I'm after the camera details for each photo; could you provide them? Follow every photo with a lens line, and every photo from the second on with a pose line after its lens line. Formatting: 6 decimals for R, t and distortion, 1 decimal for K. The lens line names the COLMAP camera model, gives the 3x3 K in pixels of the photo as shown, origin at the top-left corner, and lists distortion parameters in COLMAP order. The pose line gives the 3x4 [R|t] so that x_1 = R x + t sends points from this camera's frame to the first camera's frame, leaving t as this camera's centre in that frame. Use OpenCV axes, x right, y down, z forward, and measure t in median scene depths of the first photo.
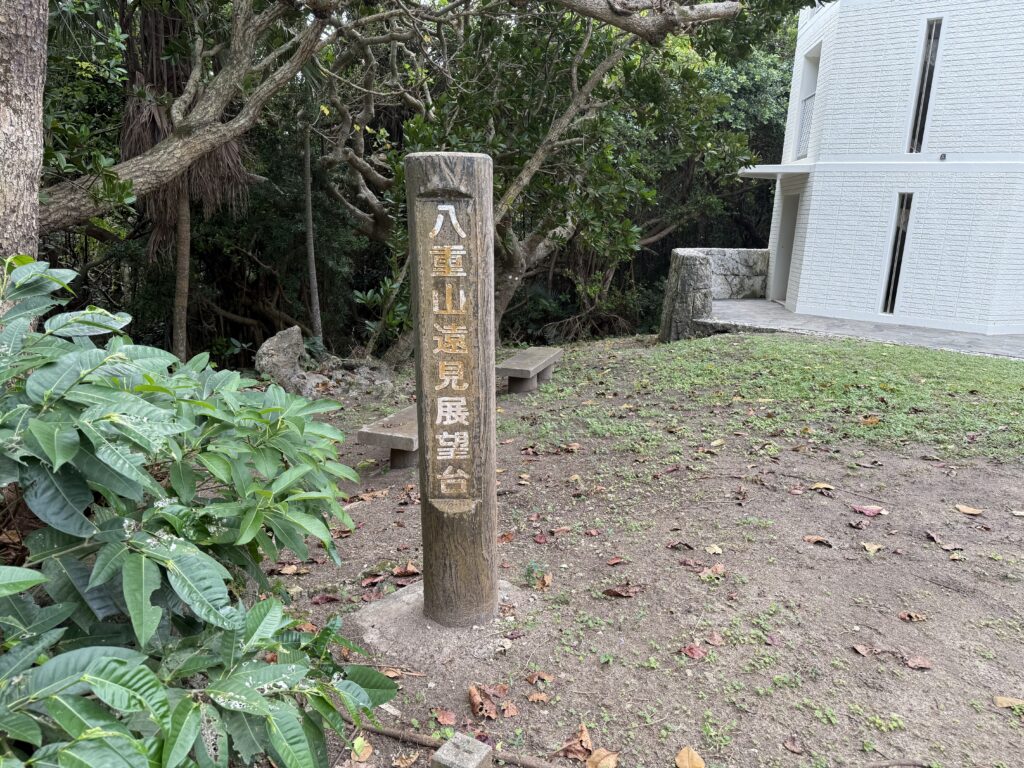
lens RADIAL K [[740.1, 0, 516.6], [0, 740.1, 386.2], [0, 0, 1]] dist [-0.007028, -0.029666]
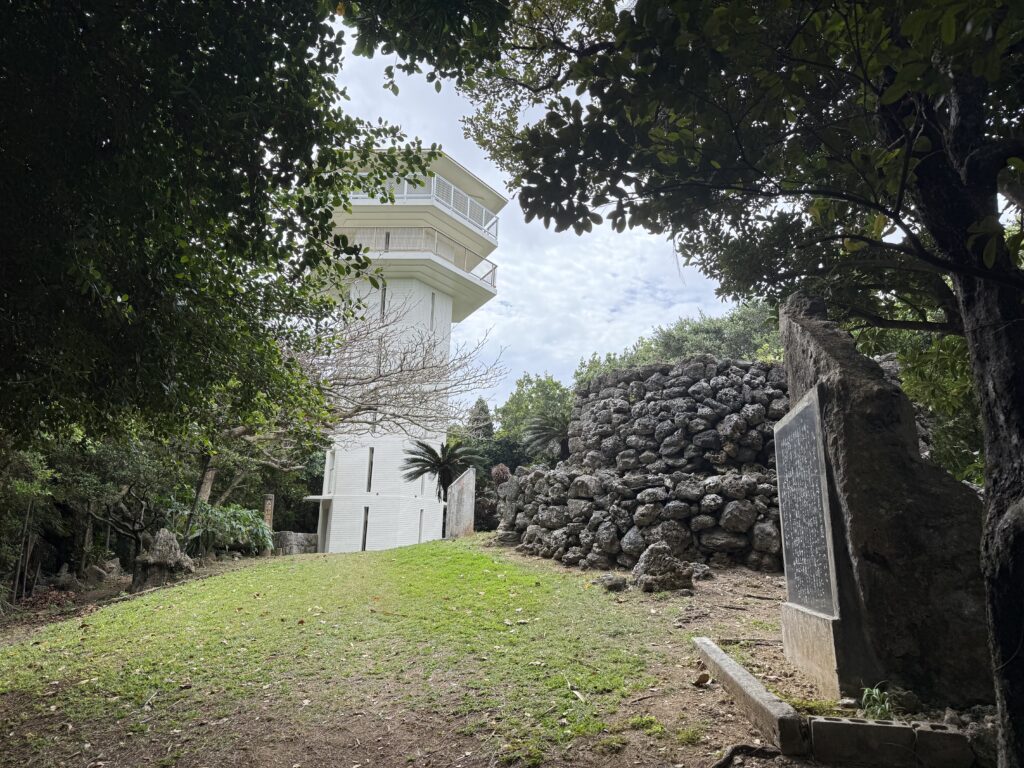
lens RADIAL K [[740.1, 0, 514.8], [0, 740.1, 382.8], [0, 0, 1]] dist [-0.007028, -0.029666]
pose [[0.842424, 0.098448, 0.529745, -0.412524], [0.137831, 0.911082, -0.388500, 0.378750], [-0.520889, 0.400297, 0.753948, -1.263810]]
